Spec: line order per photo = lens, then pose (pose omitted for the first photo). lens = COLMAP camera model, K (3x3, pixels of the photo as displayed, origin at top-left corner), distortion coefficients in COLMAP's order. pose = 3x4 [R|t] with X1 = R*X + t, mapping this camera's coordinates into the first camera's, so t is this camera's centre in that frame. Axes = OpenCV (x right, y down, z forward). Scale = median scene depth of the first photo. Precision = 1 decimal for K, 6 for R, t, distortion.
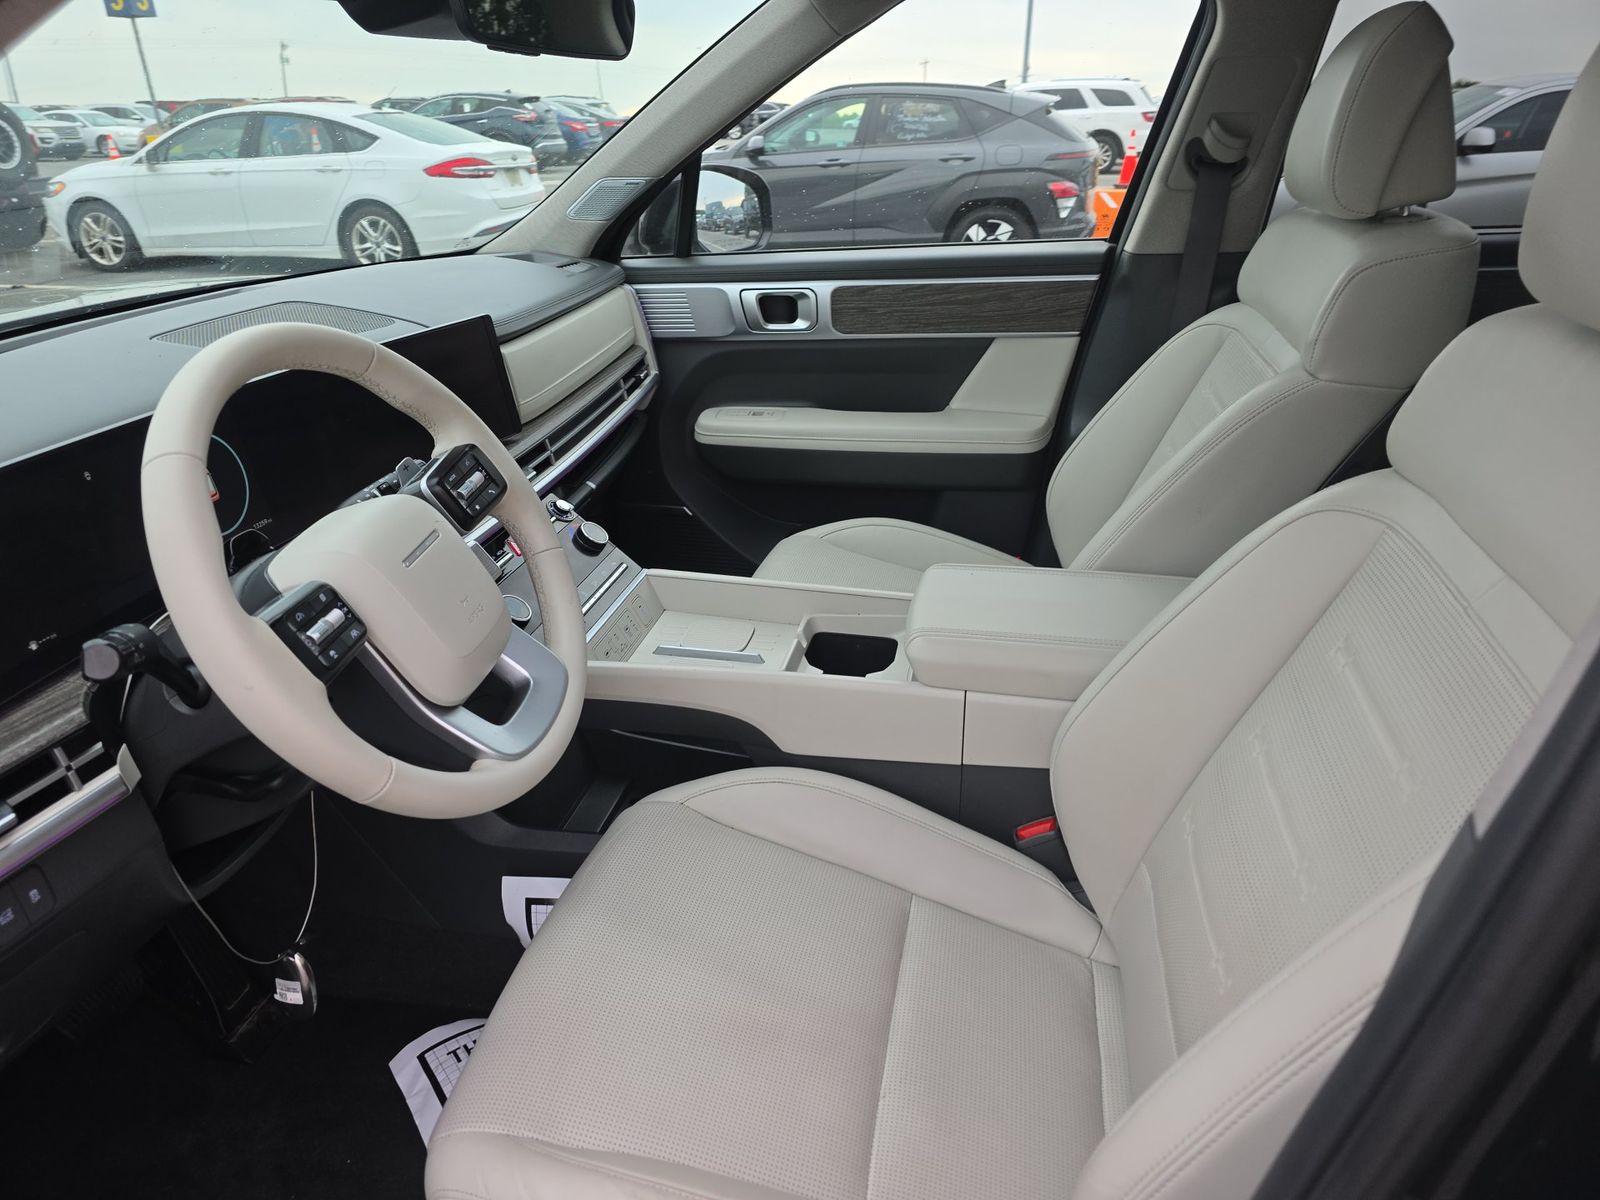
lens RADIAL K [[1083.8, 0, 805.2], [0, 1083.8, 638.6], [0, 0, 1]] dist [0.005893, -0.019415]
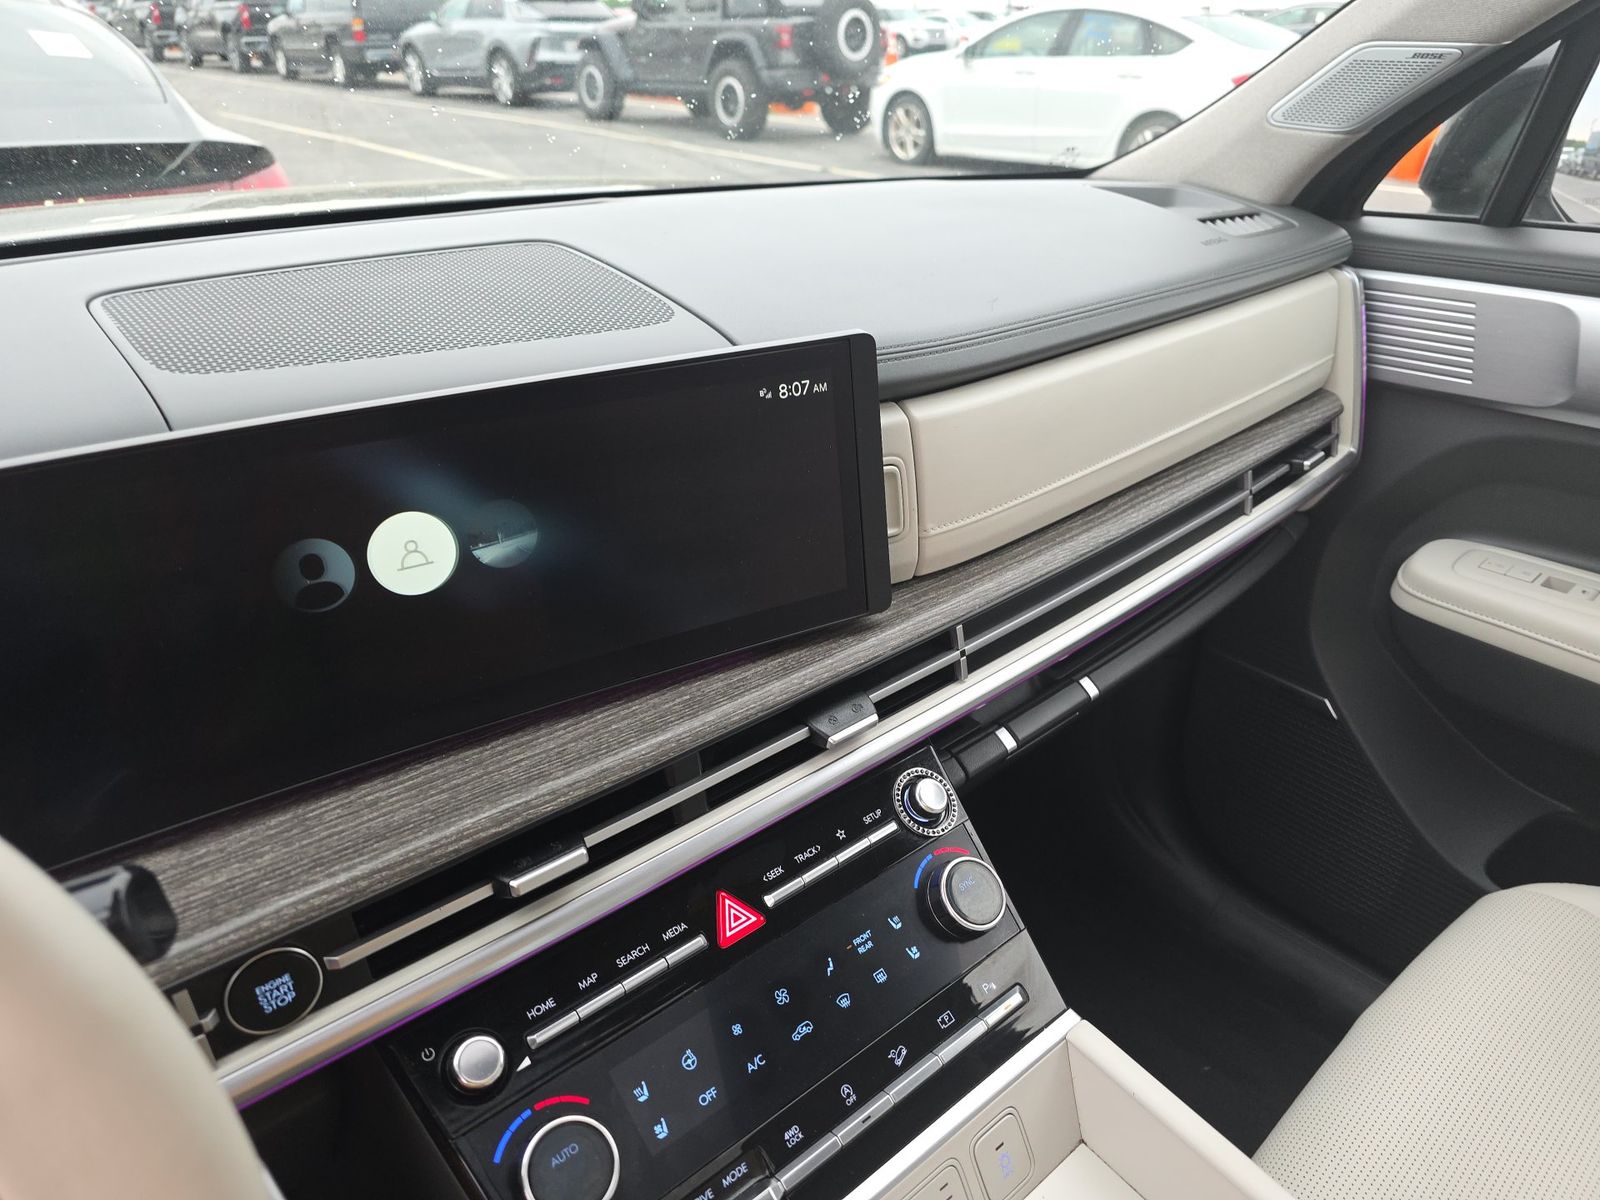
lens RADIAL K [[1083.8, 0, 805.2], [0, 1083.8, 638.6], [0, 0, 1]] dist [0.005893, -0.019415]
pose [[0.783486, 0.319940, -0.532718, -0.040405], [-0.285837, 0.946748, 0.148209, -0.164535], [0.551768, 0.036151, 0.833214, 0.445306]]
